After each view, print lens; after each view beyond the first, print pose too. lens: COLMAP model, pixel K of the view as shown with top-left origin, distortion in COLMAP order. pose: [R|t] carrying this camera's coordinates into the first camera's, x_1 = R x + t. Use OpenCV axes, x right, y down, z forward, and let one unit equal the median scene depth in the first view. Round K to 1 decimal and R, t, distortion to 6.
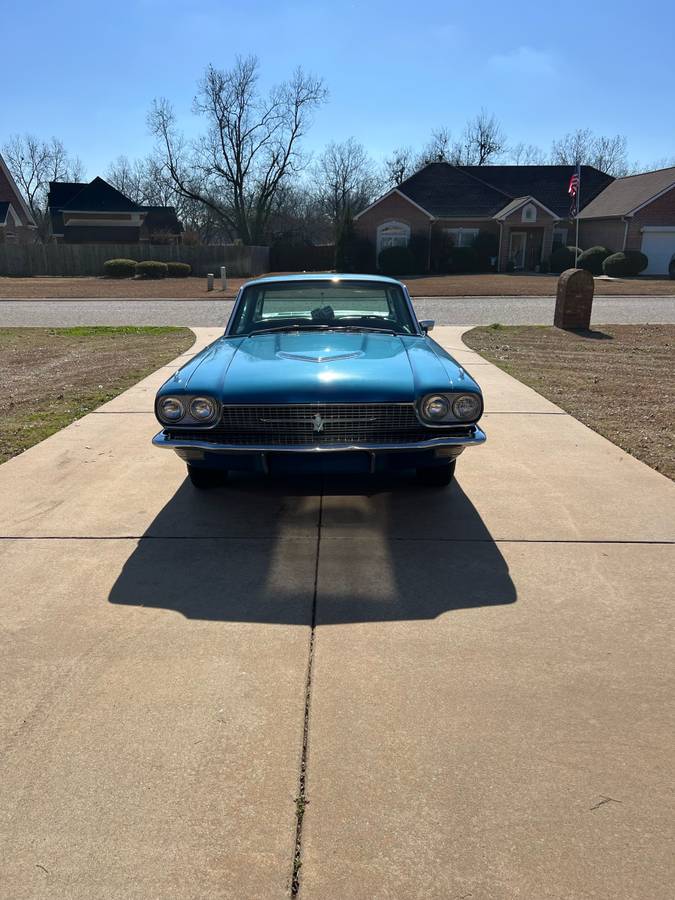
lens RADIAL K [[678.4, 0, 336.4], [0, 678.4, 451.2], [0, 0, 1]] dist [0.040352, -0.050804]
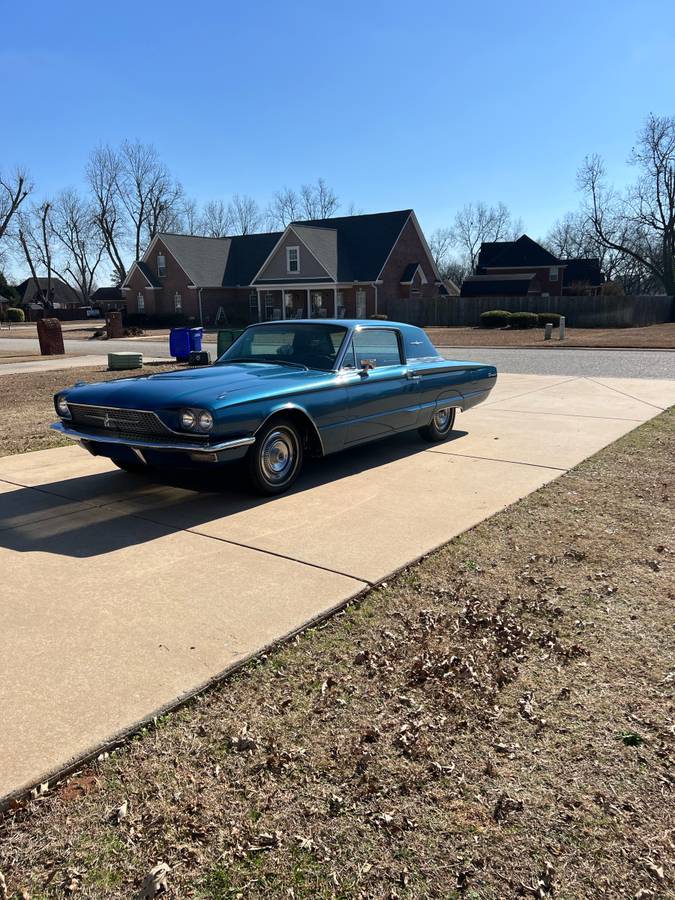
lens RADIAL K [[678.4, 0, 340.0], [0, 678.4, 446.5], [0, 0, 1]] dist [0.040352, -0.050804]
pose [[0.815556, 0.106189, -0.568852, 0.100513], [-0.150427, 0.988128, -0.031209, -0.001745], [0.558785, 0.111023, 0.821847, 0.012513]]
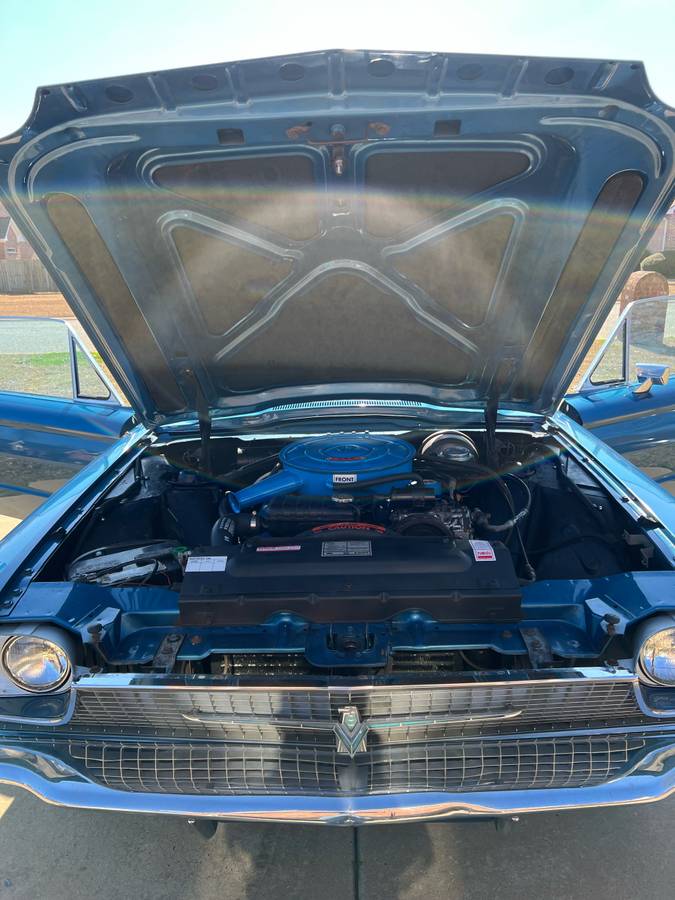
lens RADIAL K [[678.4, 0, 330.9], [0, 678.4, 445.6], [0, 0, 1]] dist [0.040352, -0.050804]
pose [[0.999378, -0.015913, -0.031477, -0.002086], [0.015279, 0.999677, -0.020285, -0.016118], [0.031790, 0.019791, 0.999299, 0.058441]]
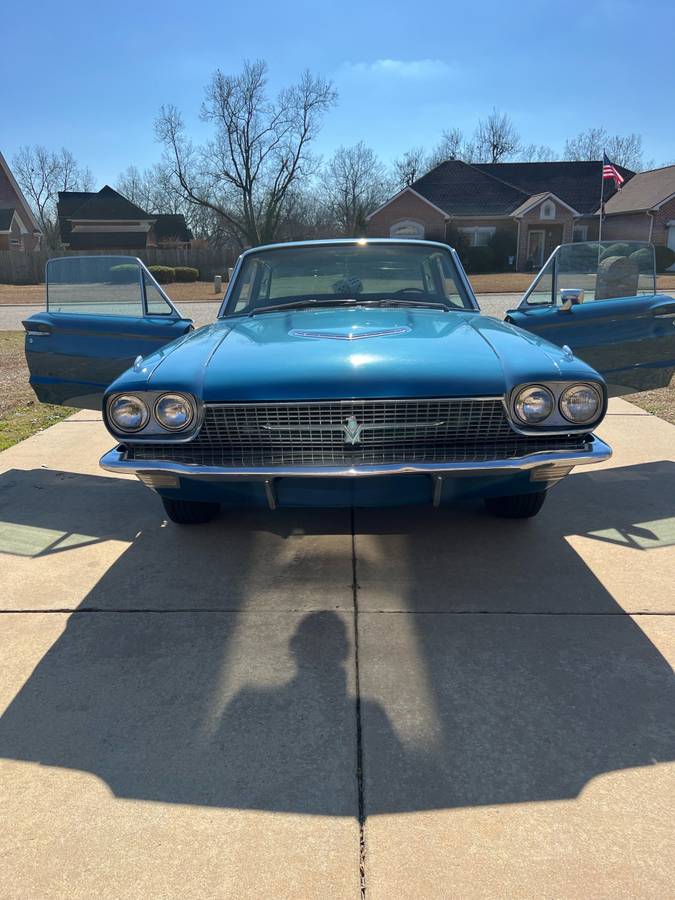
lens RADIAL K [[678.4, 0, 334.4], [0, 678.4, 450.7], [0, 0, 1]] dist [0.040352, -0.050804]
pose [[0.999716, -0.011791, -0.020692, -0.002780], [0.011562, 0.999871, -0.011117, -0.001421], [0.020821, 0.010874, 0.999724, 0.032221]]
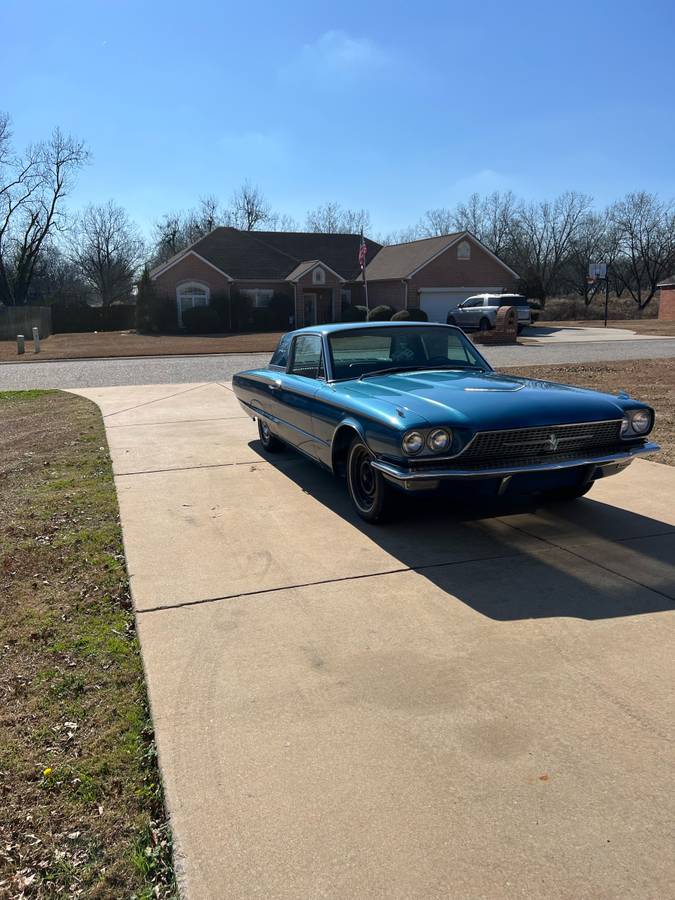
lens RADIAL K [[678.4, 0, 332.1], [0, 678.4, 455.0], [0, 0, 1]] dist [0.040352, -0.050804]
pose [[0.942482, -0.079249, 0.324725, -0.065336], [0.104815, 0.992559, -0.061979, 0.000803], [-0.317397, 0.092450, 0.943776, 0.006215]]
